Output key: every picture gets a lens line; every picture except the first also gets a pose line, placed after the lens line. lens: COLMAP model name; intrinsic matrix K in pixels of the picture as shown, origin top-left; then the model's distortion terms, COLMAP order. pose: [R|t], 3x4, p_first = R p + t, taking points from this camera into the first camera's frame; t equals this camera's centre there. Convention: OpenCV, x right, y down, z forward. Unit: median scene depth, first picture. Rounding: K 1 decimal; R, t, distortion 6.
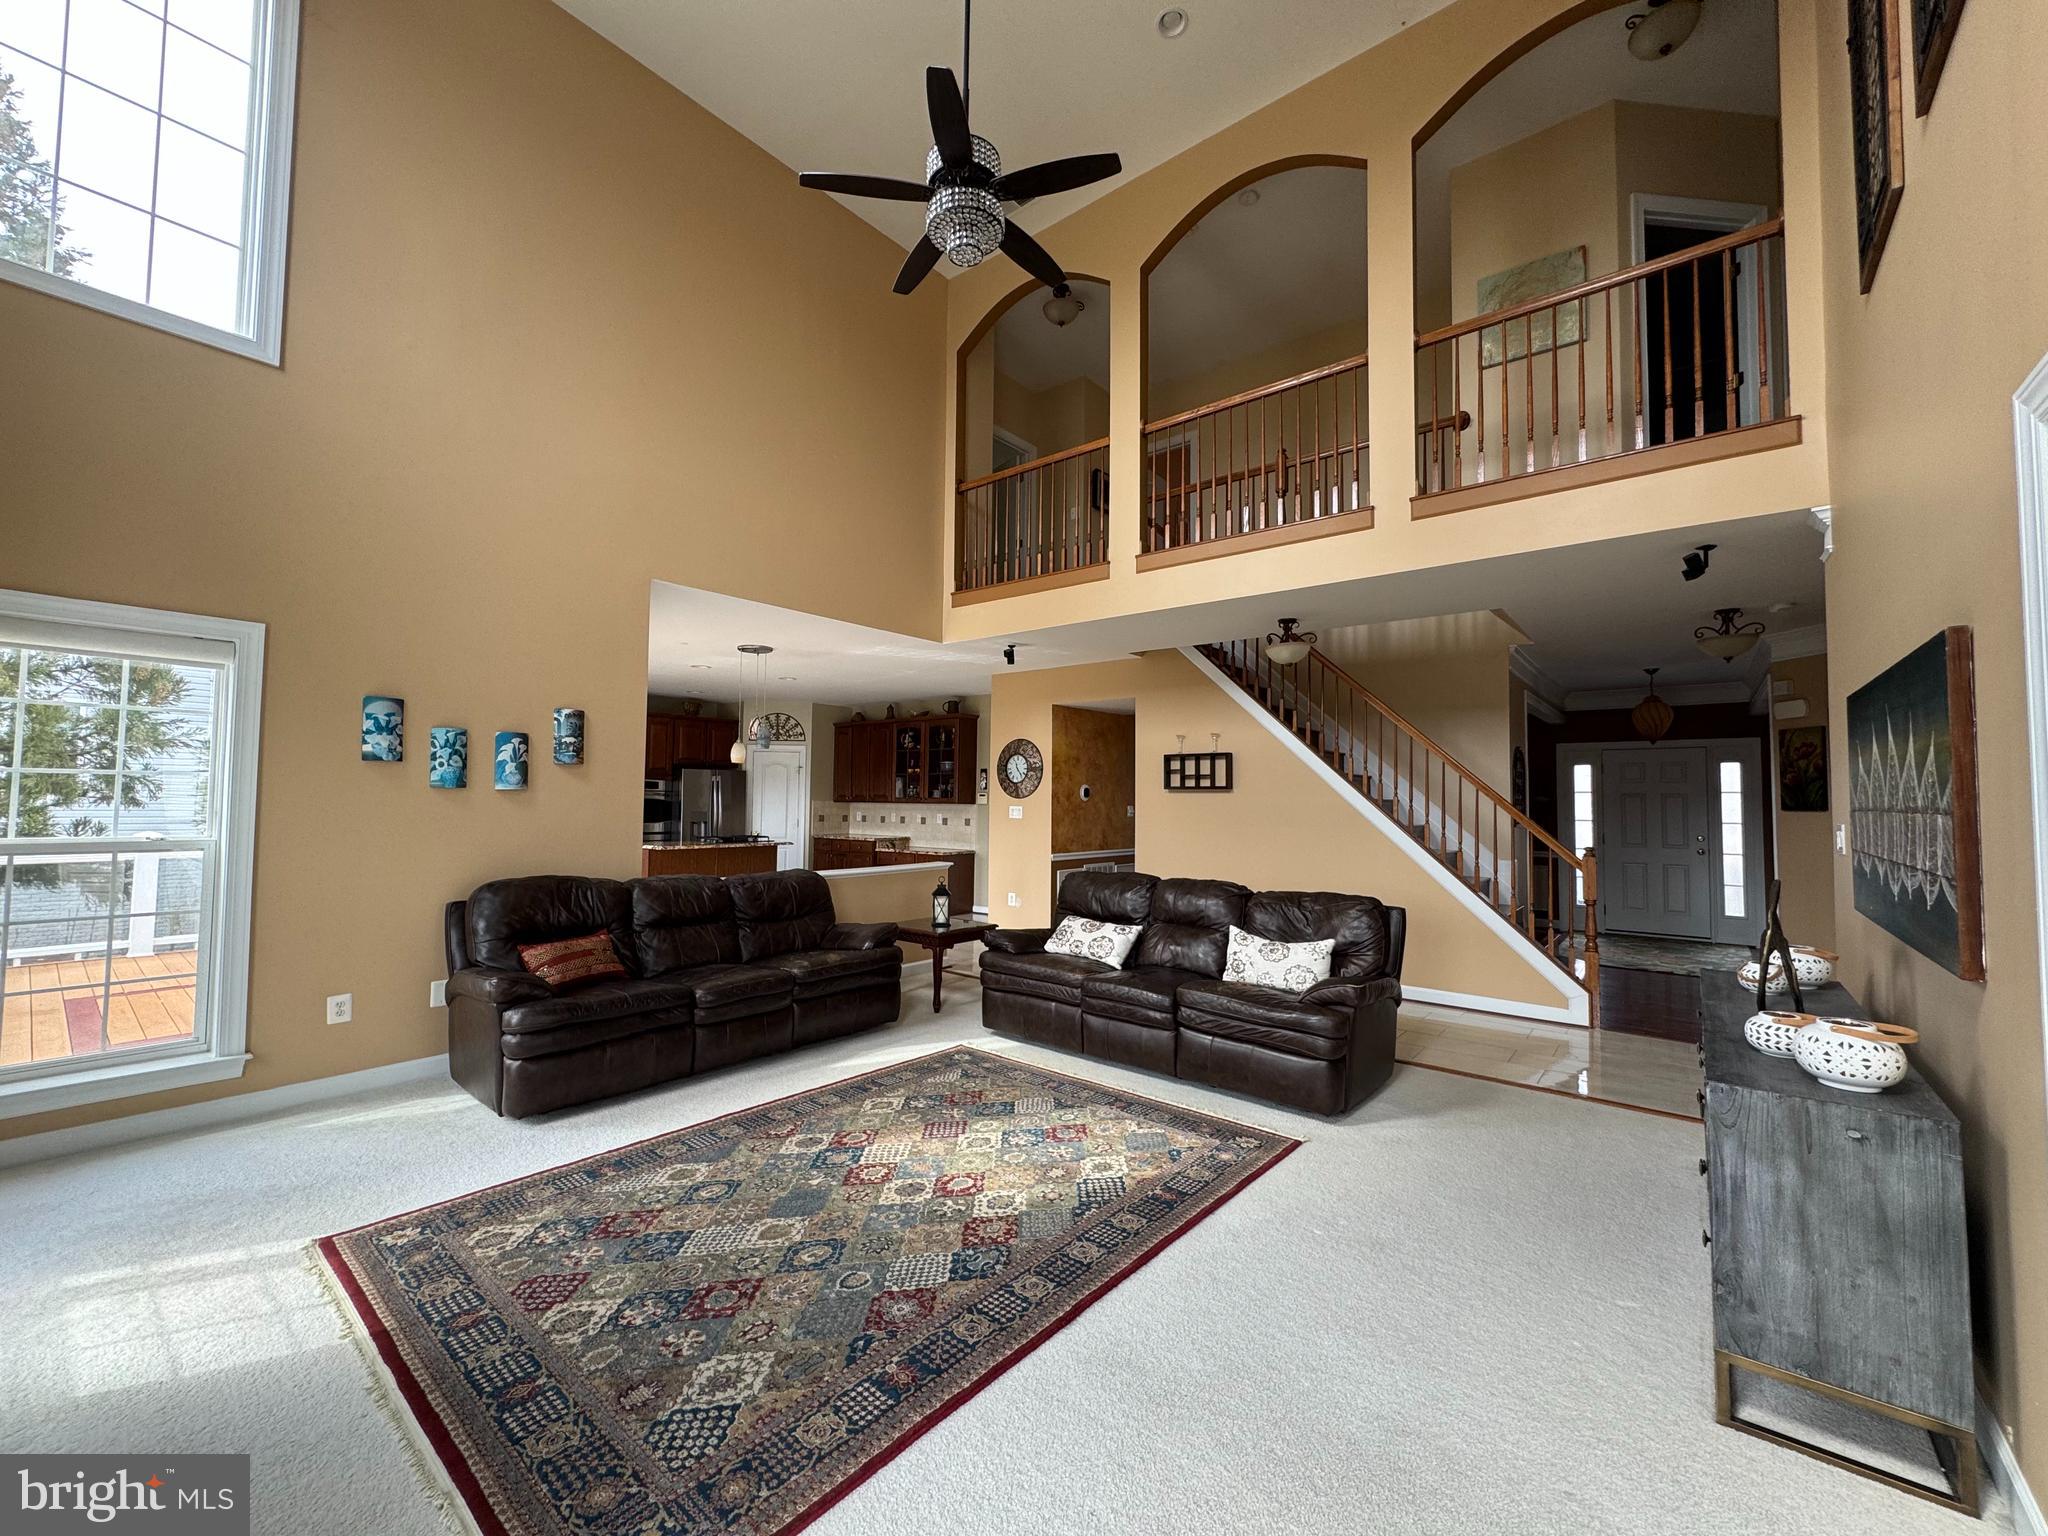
lens RADIAL K [[814.0, 0, 1027.2], [0, 814.0, 765.4], [0, 0, 1]] dist [-0.004510, 0.000549]
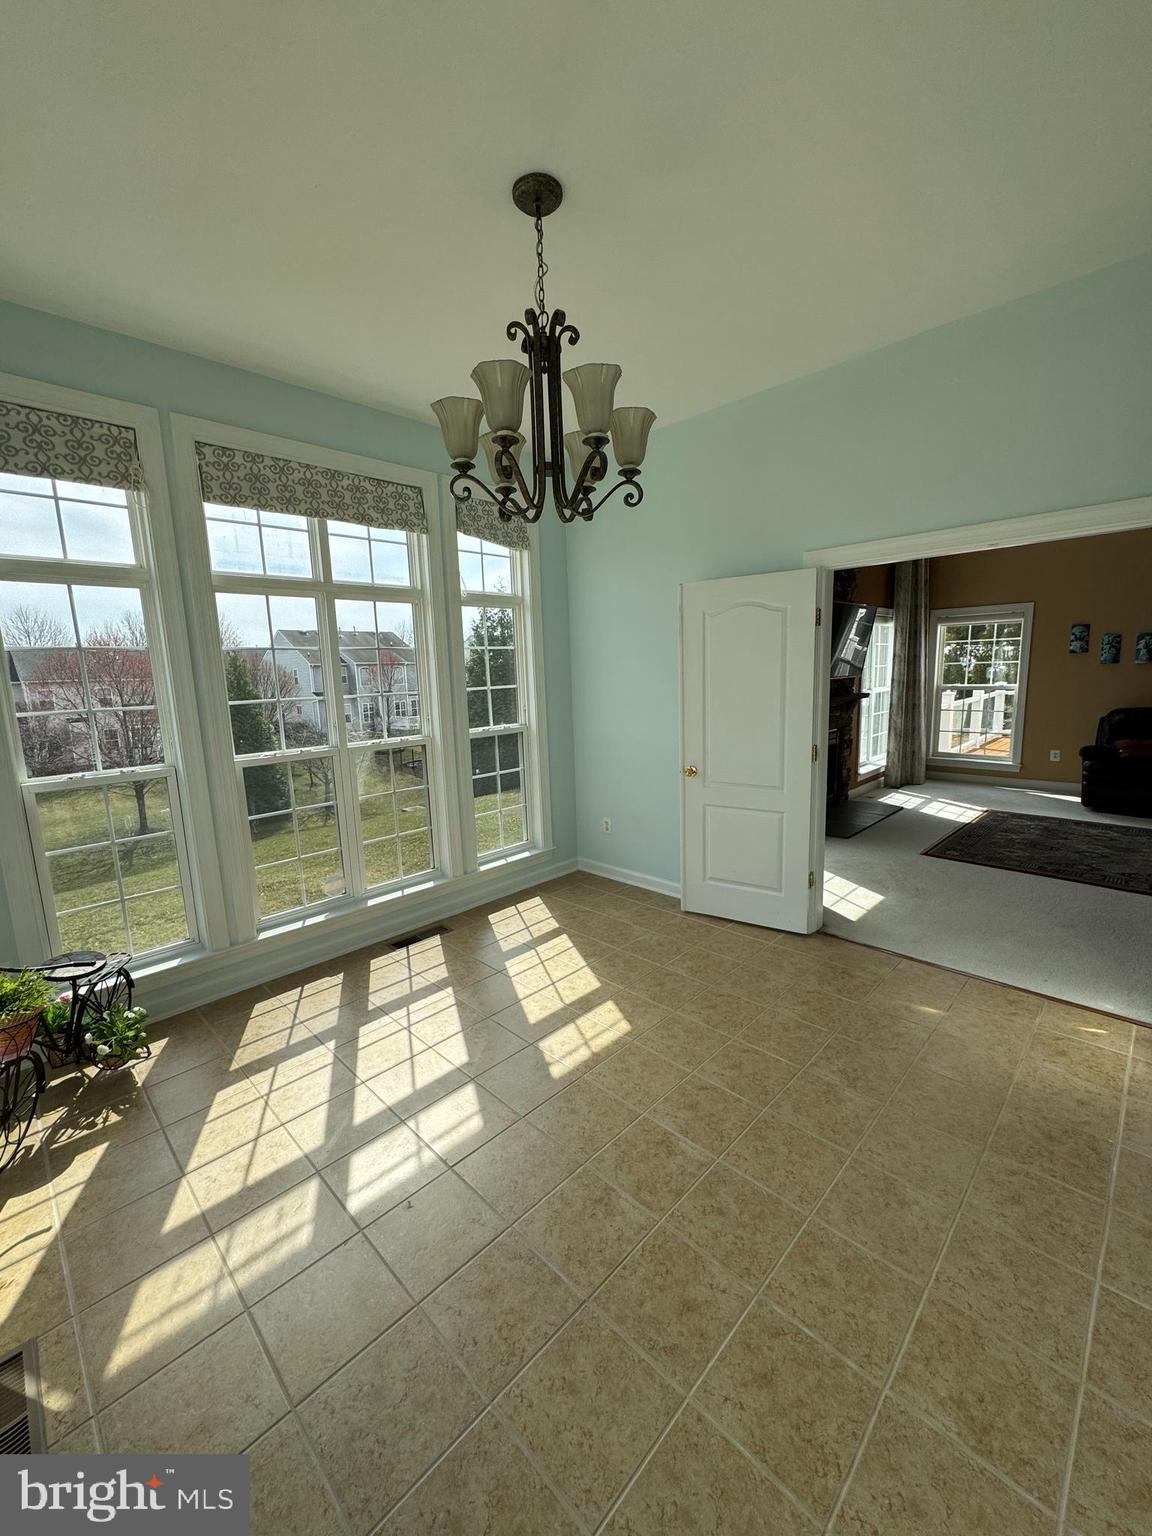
lens RADIAL K [[610.5, 0, 577.8], [0, 610.5, 770.3], [0, 0, 1]] dist [-0.004510, 0.000549]
pose [[-0.103608, 0.154265, -0.982582, 0.964246], [0.078024, 0.986115, 0.146592, -0.035646], [0.991553, -0.061477, -0.114206, -0.201909]]
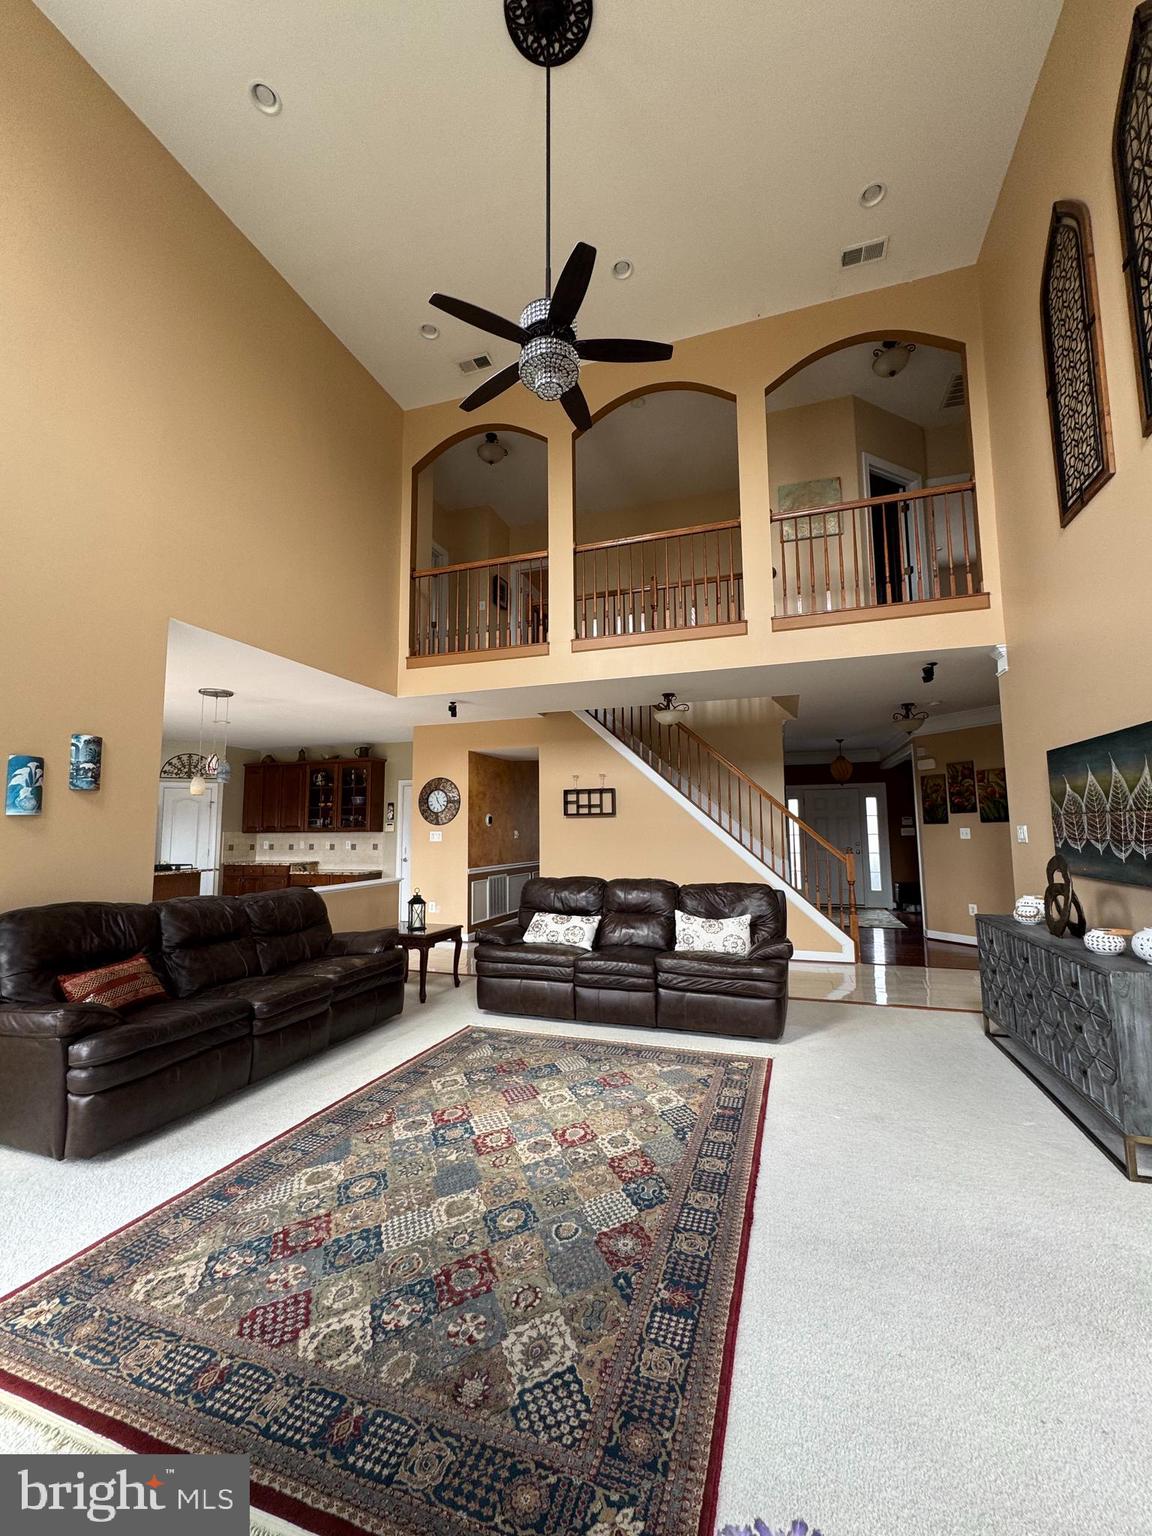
lens RADIAL K [[610.5, 0, 577.3], [0, 610.5, 771.1], [0, 0, 1]] dist [-0.004510, 0.000549]
pose [[0.934795, 0.016592, 0.354800, -0.268453], [0.003352, 0.998452, -0.055523, 0.019108], [-0.355171, 0.053092, 0.933292, 0.084955]]
